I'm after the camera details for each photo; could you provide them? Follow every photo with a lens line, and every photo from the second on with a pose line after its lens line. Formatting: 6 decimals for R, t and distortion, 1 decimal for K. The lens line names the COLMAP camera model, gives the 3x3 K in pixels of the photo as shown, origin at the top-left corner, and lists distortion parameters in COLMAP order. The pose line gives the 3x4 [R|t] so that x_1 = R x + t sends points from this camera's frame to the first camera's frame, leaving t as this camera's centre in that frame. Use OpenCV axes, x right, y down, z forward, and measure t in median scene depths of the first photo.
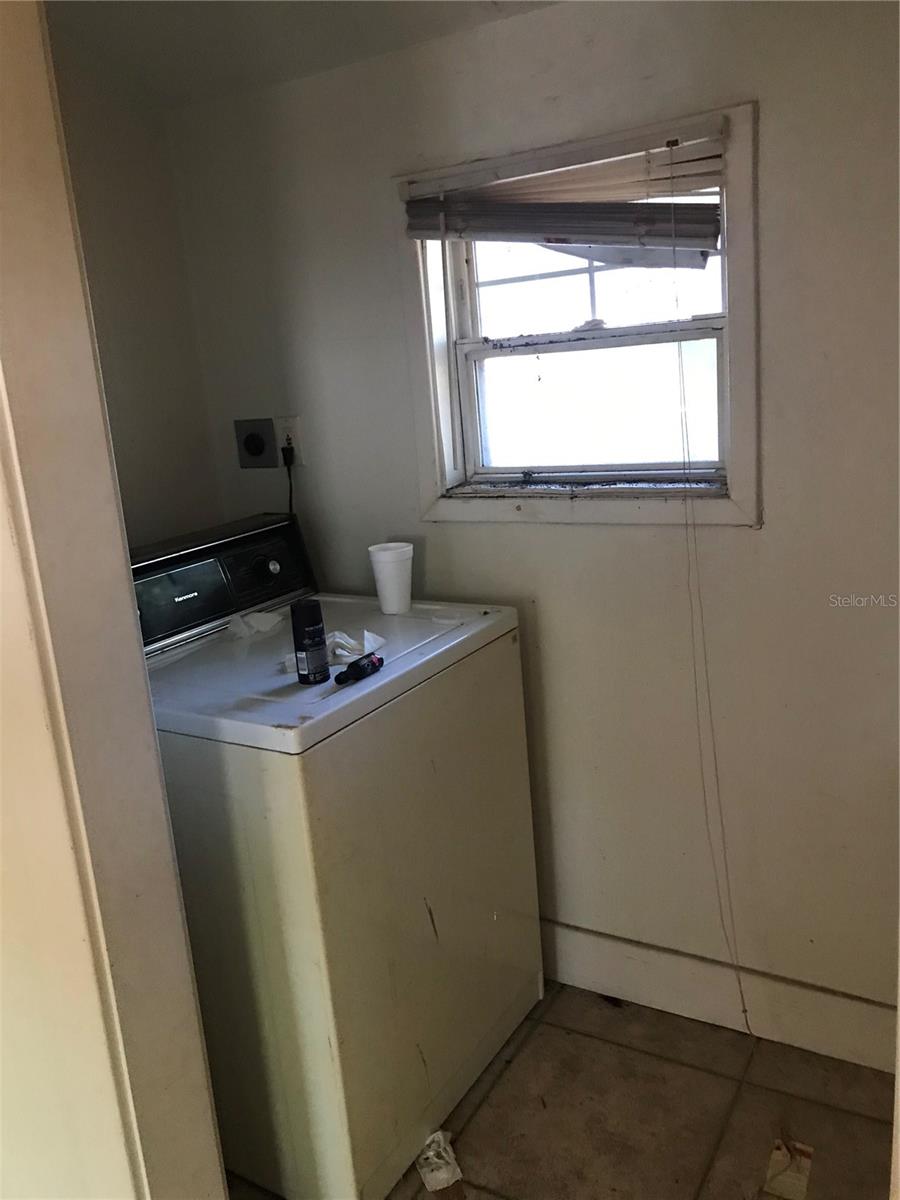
lens RADIAL K [[992.8, 0, 448.2], [0, 992.8, 605.5], [0, 0, 1]] dist [0.016331, -0.013983]
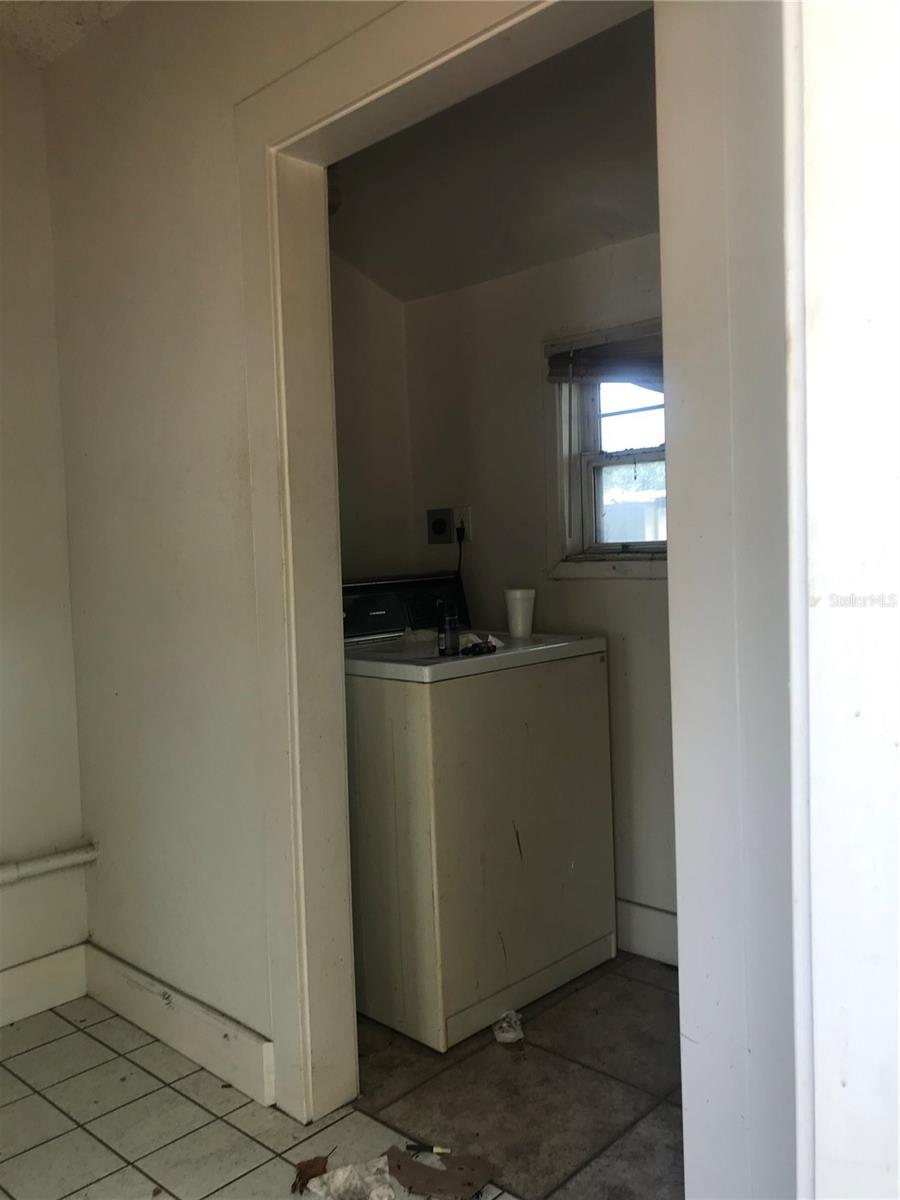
lens RADIAL K [[992.8, 0, 450.3], [0, 992.8, 596.1], [0, 0, 1]] dist [0.016331, -0.013983]
pose [[0.975174, 0.061197, -0.212814, 0.145341], [-0.097113, 0.981894, -0.162644, 0.187446], [0.199007, 0.179273, 0.963461, -0.369976]]
